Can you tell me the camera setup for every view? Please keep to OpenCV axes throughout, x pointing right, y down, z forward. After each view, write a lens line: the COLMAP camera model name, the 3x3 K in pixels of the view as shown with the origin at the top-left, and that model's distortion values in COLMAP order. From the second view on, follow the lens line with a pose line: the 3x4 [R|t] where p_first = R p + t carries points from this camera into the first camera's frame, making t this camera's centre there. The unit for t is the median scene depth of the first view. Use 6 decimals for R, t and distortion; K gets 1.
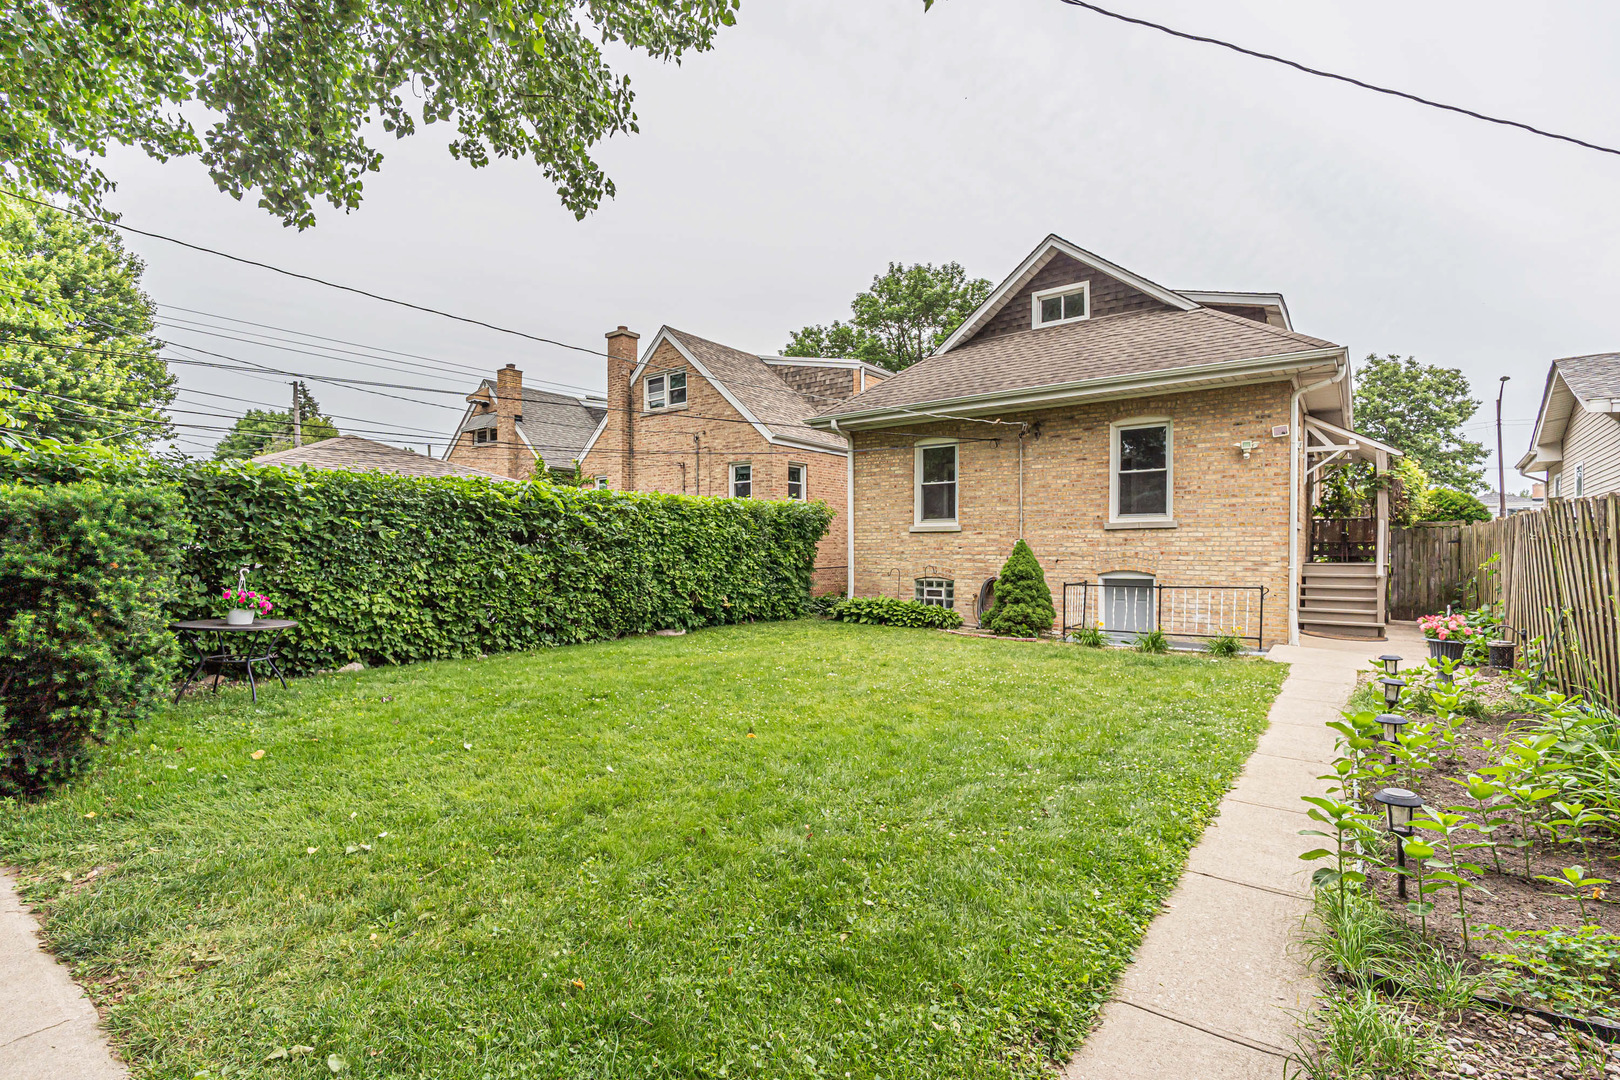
lens RADIAL K [[717.8, 0, 807.9], [0, 717.8, 546.4], [0, 0, 1]] dist [-0.000448, -0.000135]
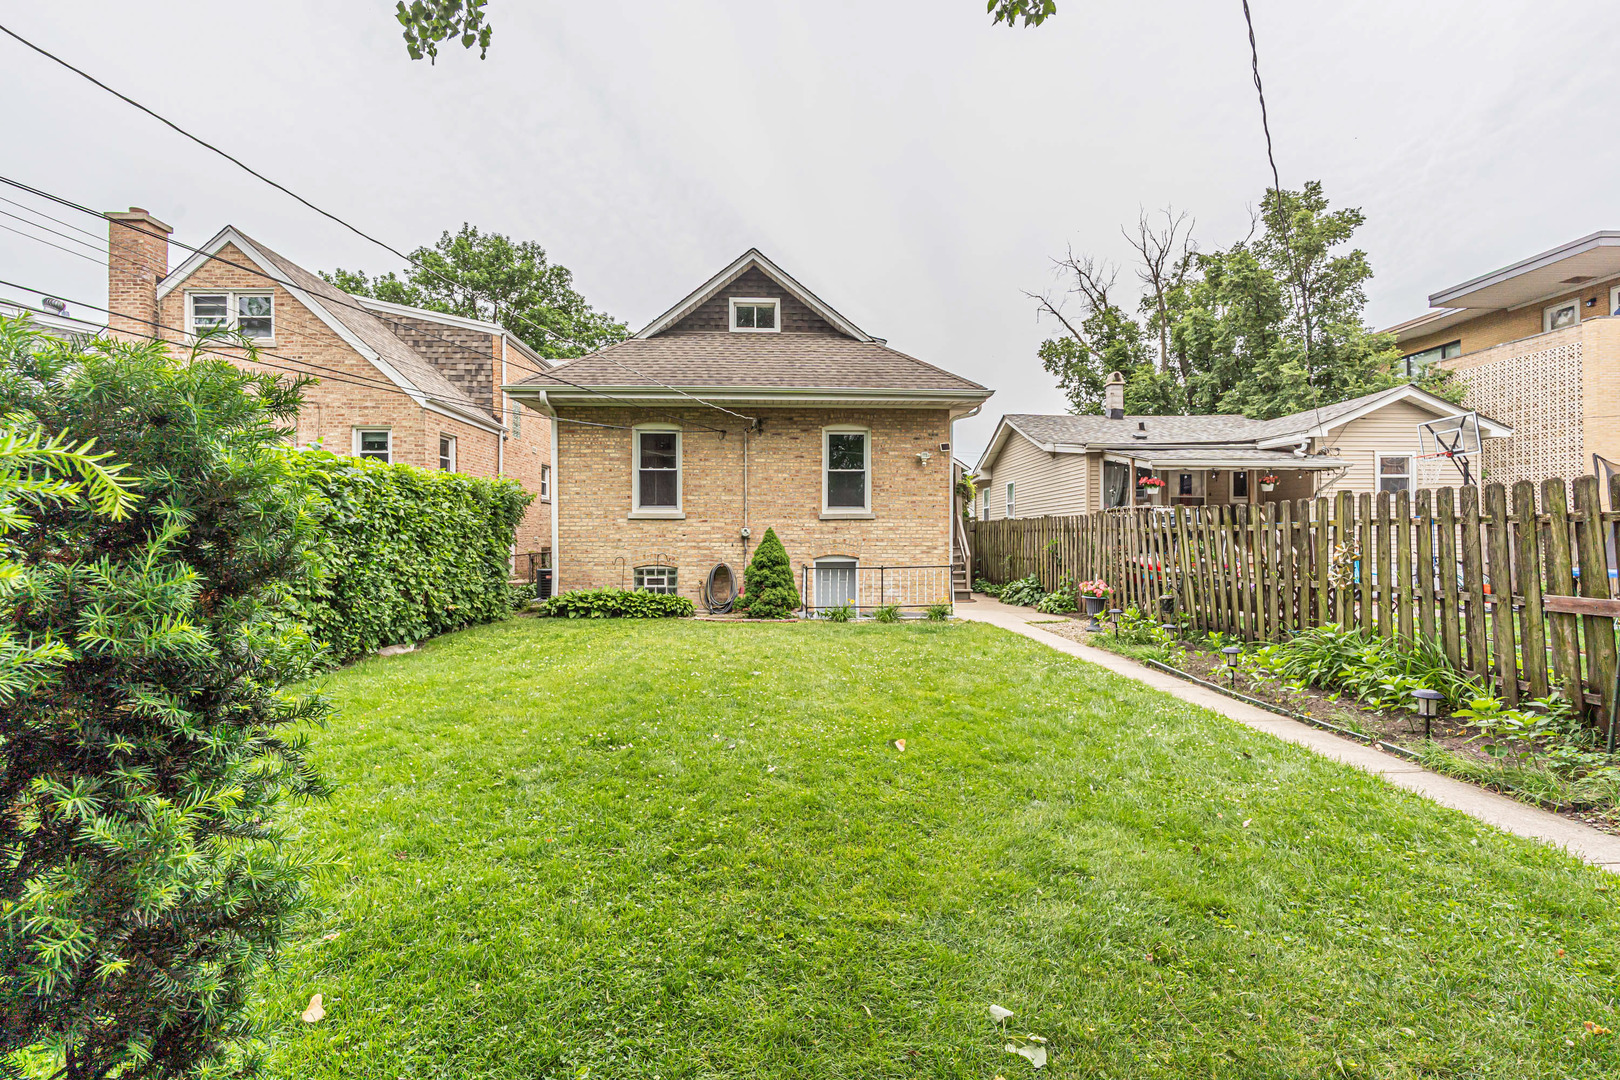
lens RADIAL K [[678.7, 0, 808.1], [0, 678.7, 527.9], [0, 0, 1]] dist [-0.000775, -0.000237]
pose [[0.772393, 0.007020, 0.635106, -0.262556], [-0.001845, 0.999959, -0.008810, -0.000329], [-0.635142, 0.005633, 0.772374, 0.157880]]
